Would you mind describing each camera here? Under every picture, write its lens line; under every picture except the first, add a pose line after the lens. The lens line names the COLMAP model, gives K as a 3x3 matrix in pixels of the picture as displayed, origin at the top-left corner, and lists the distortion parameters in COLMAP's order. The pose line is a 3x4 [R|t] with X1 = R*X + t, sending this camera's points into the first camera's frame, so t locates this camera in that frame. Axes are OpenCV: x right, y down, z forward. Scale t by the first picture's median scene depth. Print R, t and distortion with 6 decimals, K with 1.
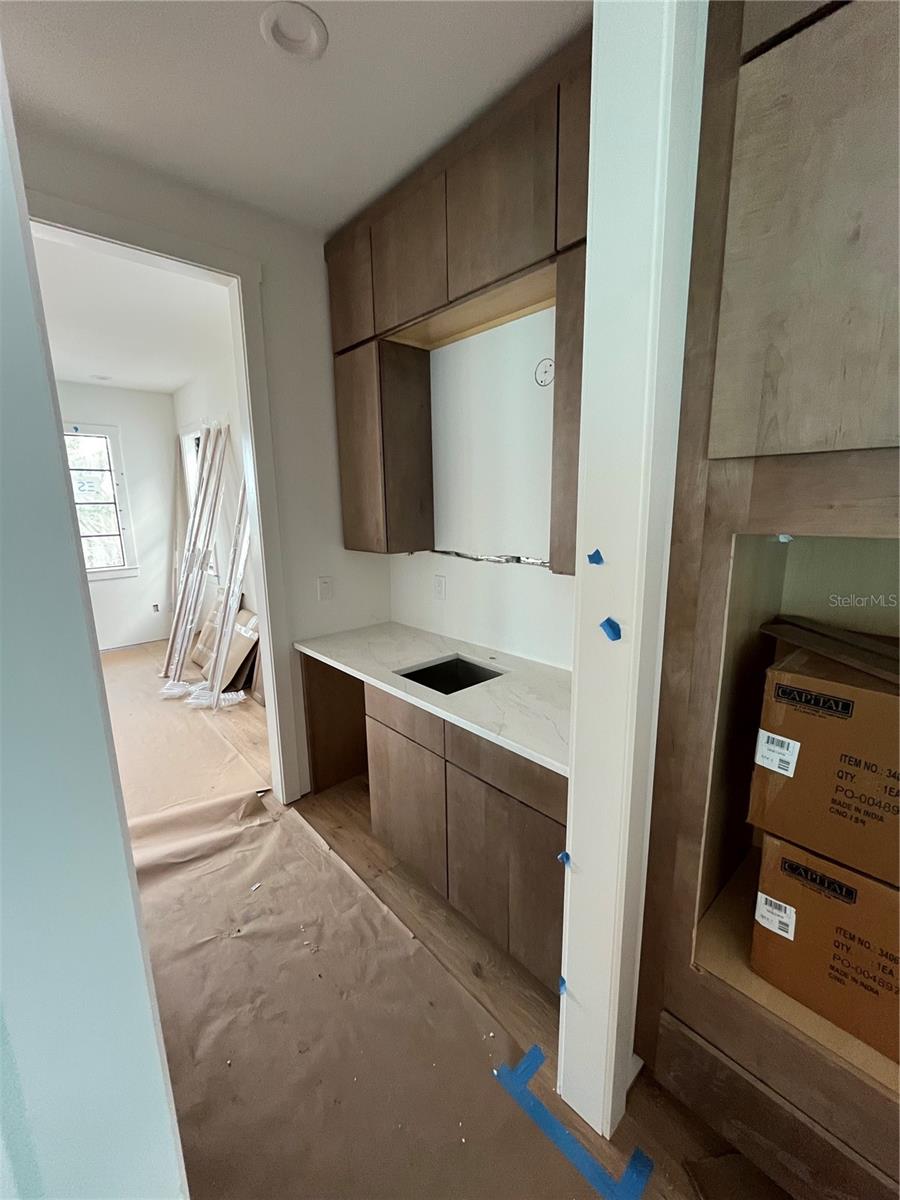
lens RADIAL K [[487.7, 0, 444.8], [0, 487.7, 596.1], [0, 0, 1]] dist [-0.004518, -0.000546]
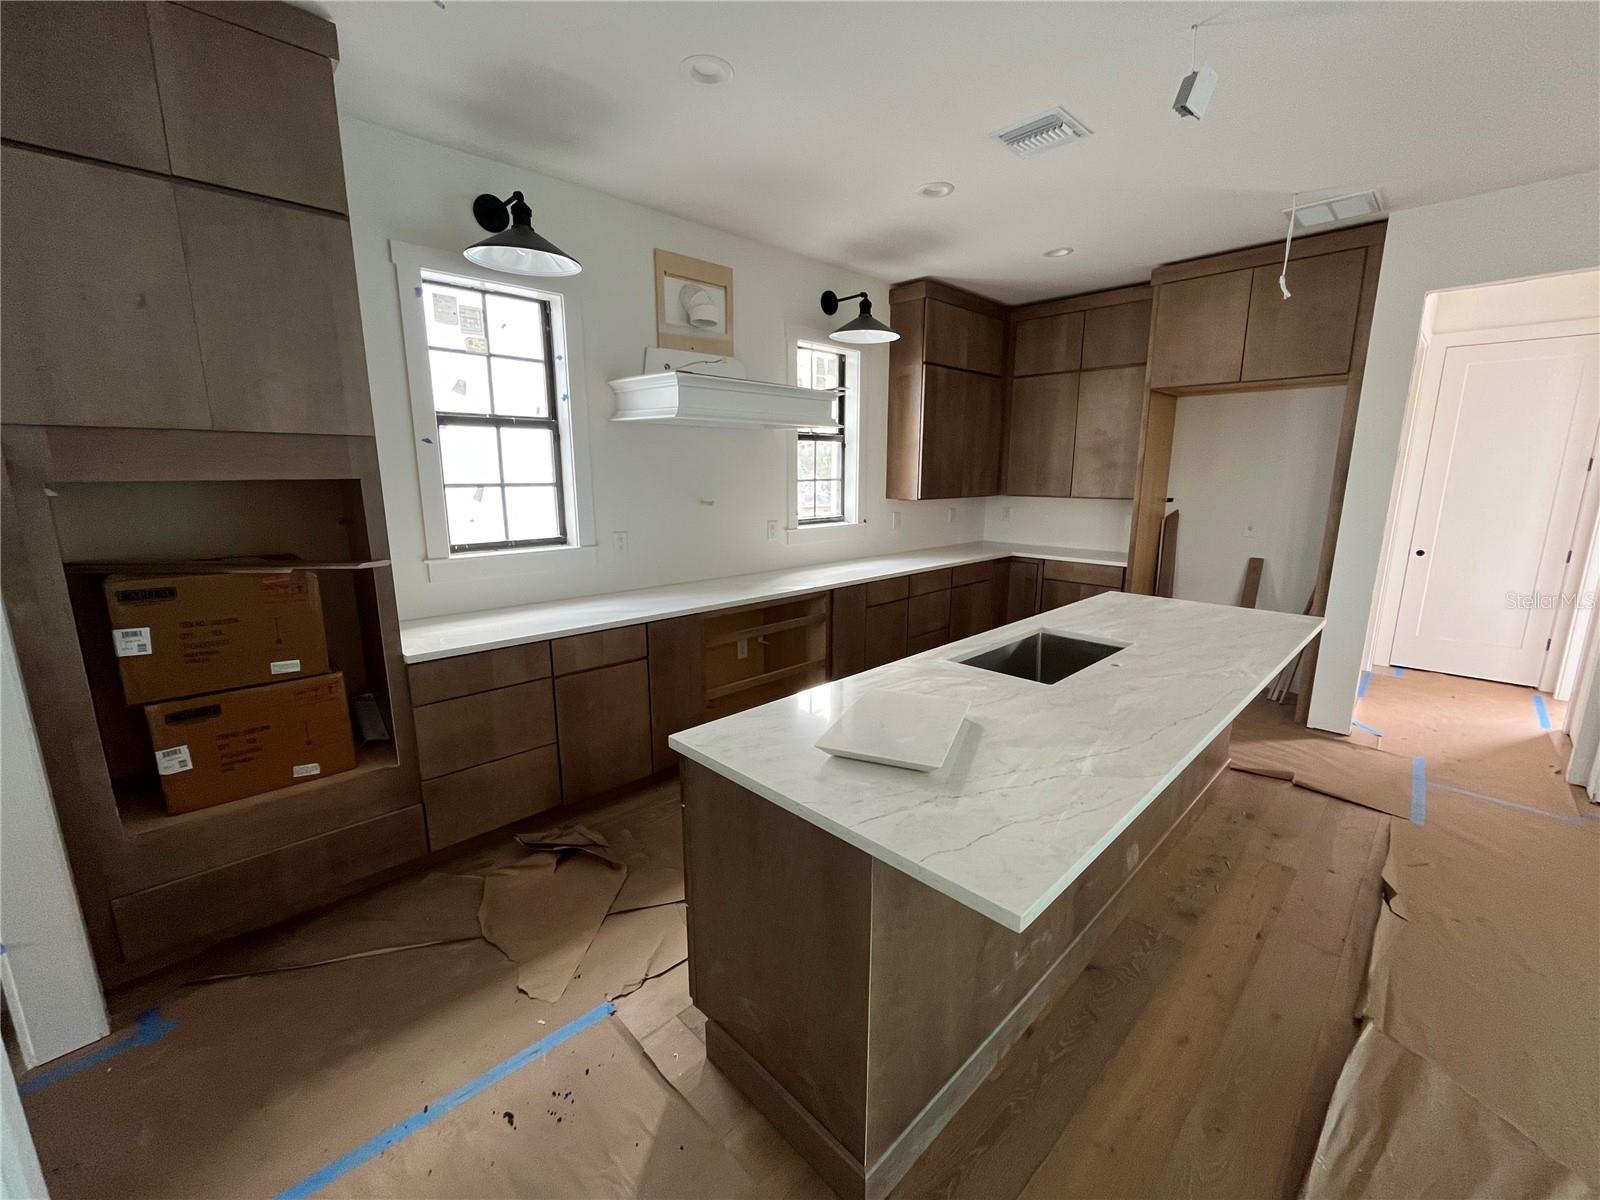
lens RADIAL K [[650.3, 0, 797.9], [0, 650.3, 598.1], [0, 0, 1]] dist [-0.004518, -0.000546]
pose [[-0.043756, -0.181860, 0.982350, -1.159810], [0.187684, 0.964288, 0.186877, 0.211472], [-0.981254, 0.192548, -0.008062, -0.842479]]
